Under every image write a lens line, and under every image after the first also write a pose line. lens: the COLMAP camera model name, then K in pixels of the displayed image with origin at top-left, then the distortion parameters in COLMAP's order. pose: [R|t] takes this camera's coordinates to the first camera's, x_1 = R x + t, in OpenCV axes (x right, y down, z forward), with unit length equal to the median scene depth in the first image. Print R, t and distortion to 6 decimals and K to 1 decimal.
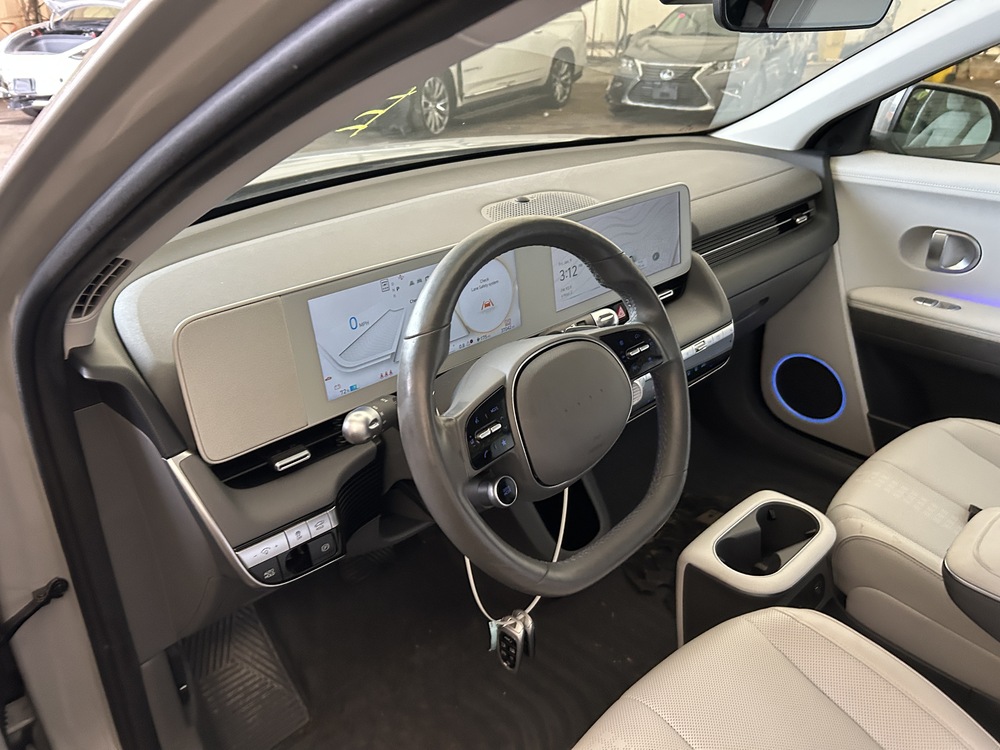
lens RADIAL K [[744.3, 0, 496.7], [0, 744.3, 377.9], [0, 0, 1]] dist [0.013535, -0.017501]
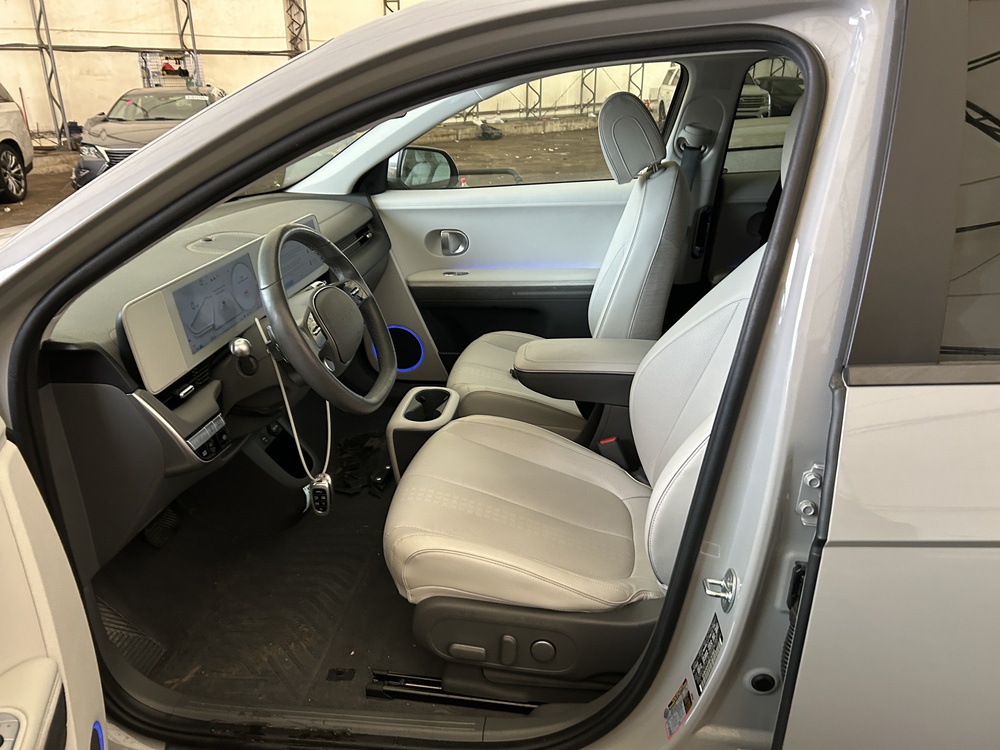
lens RADIAL K [[744.3, 0, 503.9], [0, 744.3, 375.5], [0, 0, 1]] dist [0.013535, -0.017501]
pose [[0.772030, -0.244515, 0.586671, -0.338376], [0.299381, 0.954126, 0.003693, 0.137212], [-0.560661, 0.172787, 0.809817, -0.342195]]
